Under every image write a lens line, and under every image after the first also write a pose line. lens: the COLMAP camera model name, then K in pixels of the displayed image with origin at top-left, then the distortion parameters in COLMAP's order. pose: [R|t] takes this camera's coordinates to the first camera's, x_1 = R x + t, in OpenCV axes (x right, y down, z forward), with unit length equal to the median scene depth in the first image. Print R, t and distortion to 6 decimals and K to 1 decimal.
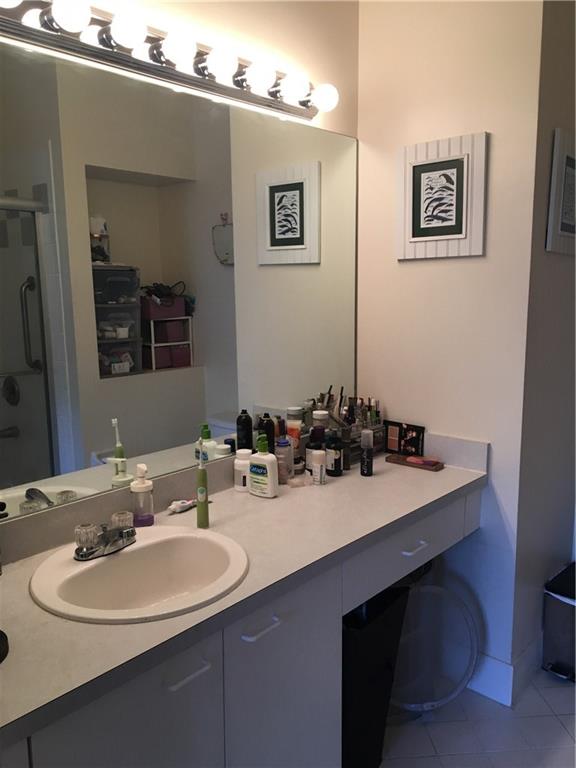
lens RADIAL K [[647.2, 0, 288.2], [0, 647.2, 386.9], [0, 0, 1]] dist [0.095298, -0.147027]
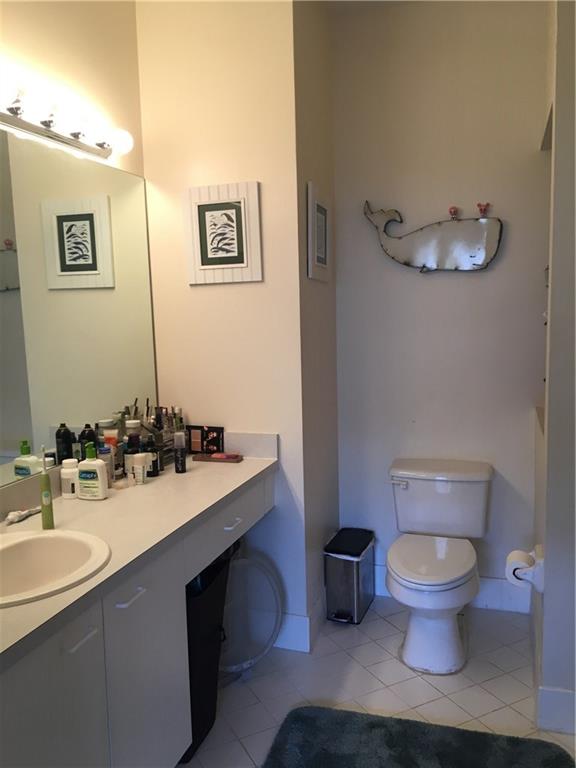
lens RADIAL K [[647.2, 0, 290.3], [0, 647.2, 386.6], [0, 0, 1]] dist [0.095298, -0.147027]
pose [[0.920021, -0.061809, 0.386963, -0.131804], [0.079836, 0.996336, -0.030671, 0.036616], [-0.383650, 0.059112, 0.921585, -0.125618]]
